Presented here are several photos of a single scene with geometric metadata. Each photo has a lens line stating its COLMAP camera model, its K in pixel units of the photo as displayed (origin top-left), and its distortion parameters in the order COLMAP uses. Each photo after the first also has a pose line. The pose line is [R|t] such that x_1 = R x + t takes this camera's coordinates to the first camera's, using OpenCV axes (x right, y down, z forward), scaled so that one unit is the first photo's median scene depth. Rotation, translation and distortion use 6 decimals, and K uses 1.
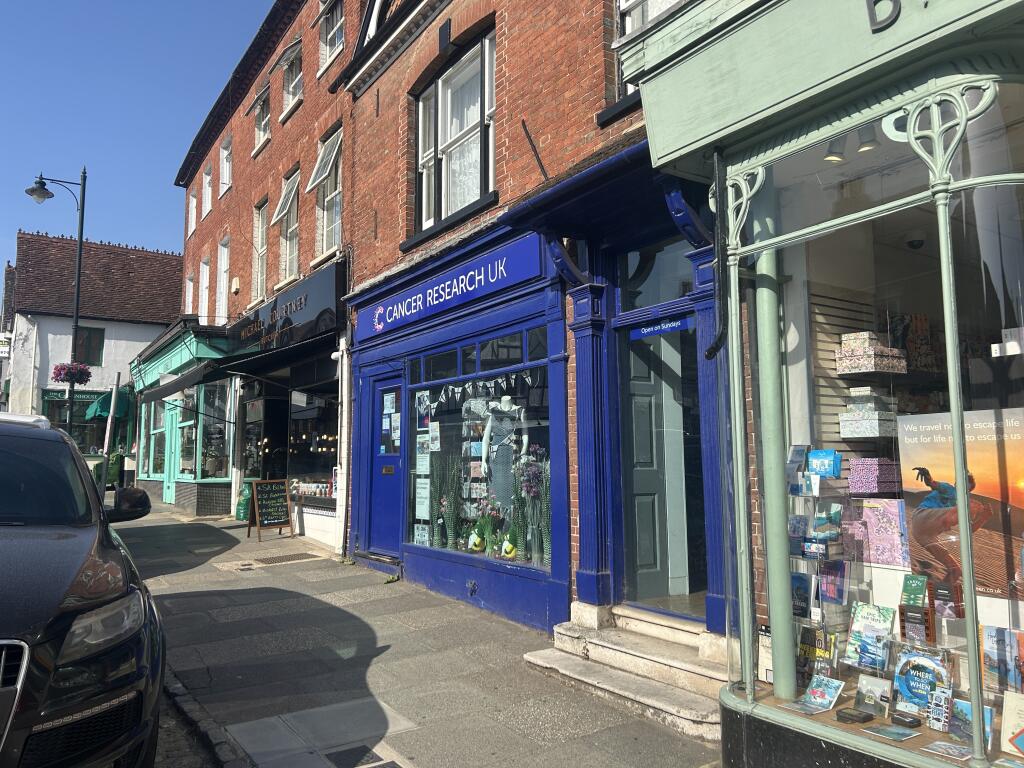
lens RADIAL K [[771.5, 0, 513.7], [0, 771.5, 376.0], [0, 0, 1]] dist [0.087016, -0.103207]
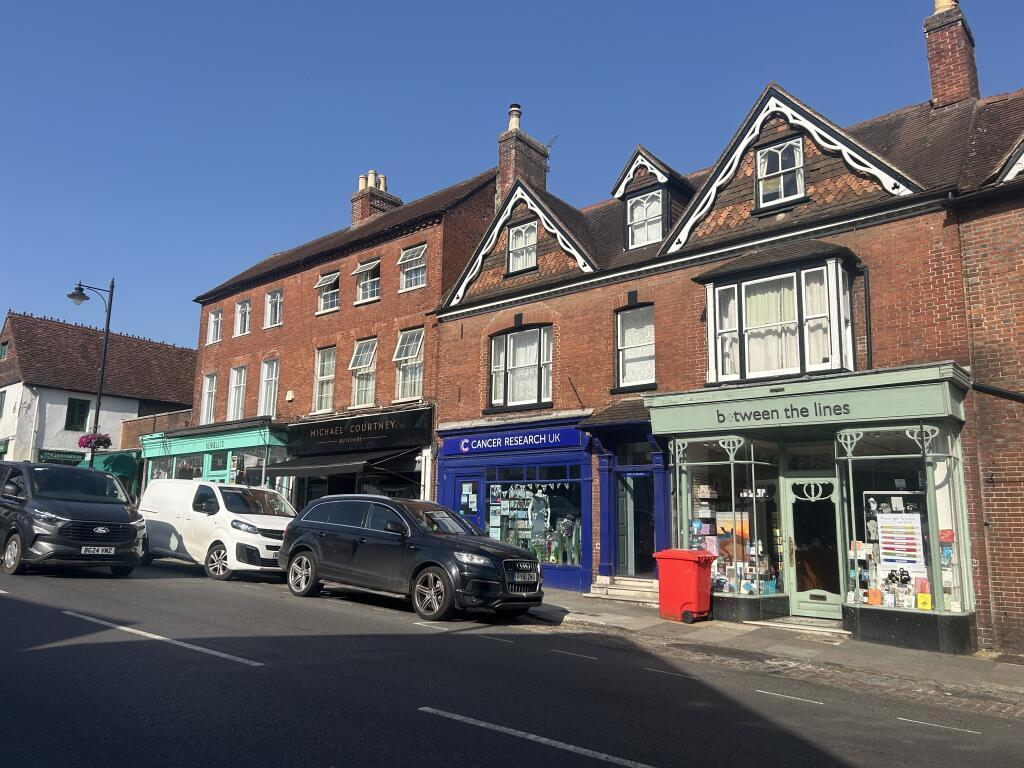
lens RADIAL K [[771.5, 0, 513.7], [0, 771.5, 376.0], [0, 0, 1]] dist [0.087016, -0.103207]
pose [[0.960601, 0.077055, 0.267037, -0.751571], [-0.056927, 0.994978, -0.082326, -0.119756], [-0.272040, 0.063881, 0.960163, -1.181515]]
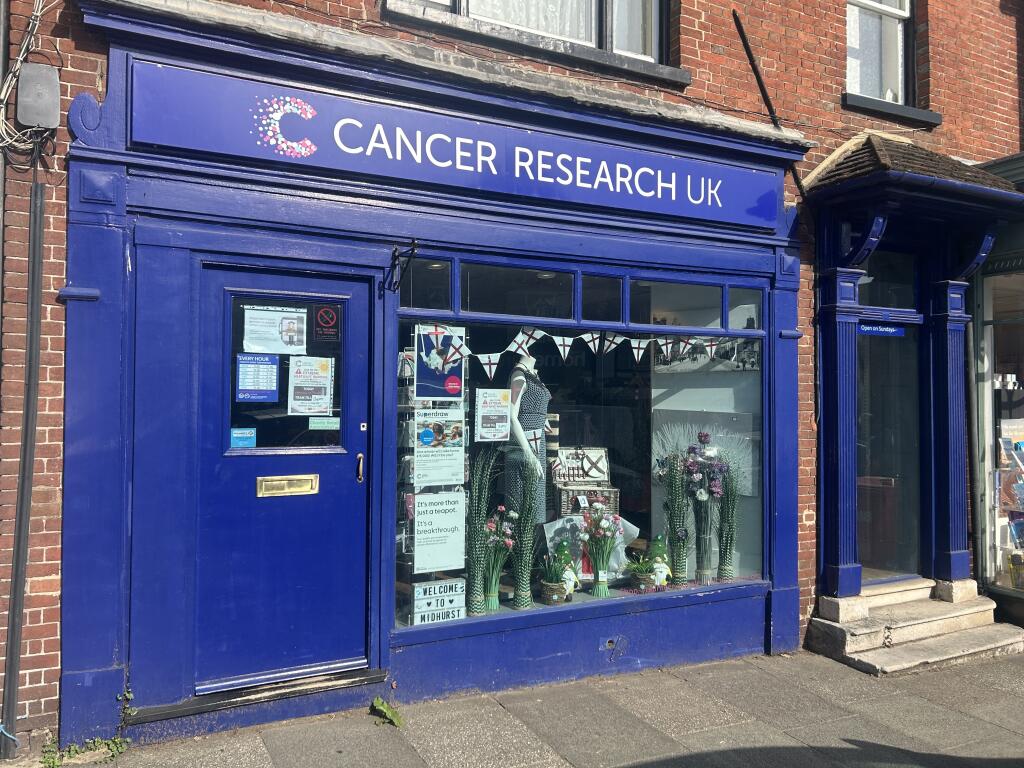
lens RADIAL K [[771.5, 0, 513.7], [0, 771.5, 376.0], [0, 0, 1]] dist [0.087016, -0.103207]
pose [[0.102836, 0.027046, 0.994331, -0.727004], [-0.125557, 0.991988, -0.013996, 0.063264], [-0.986742, -0.123406, 0.105408, 1.041428]]
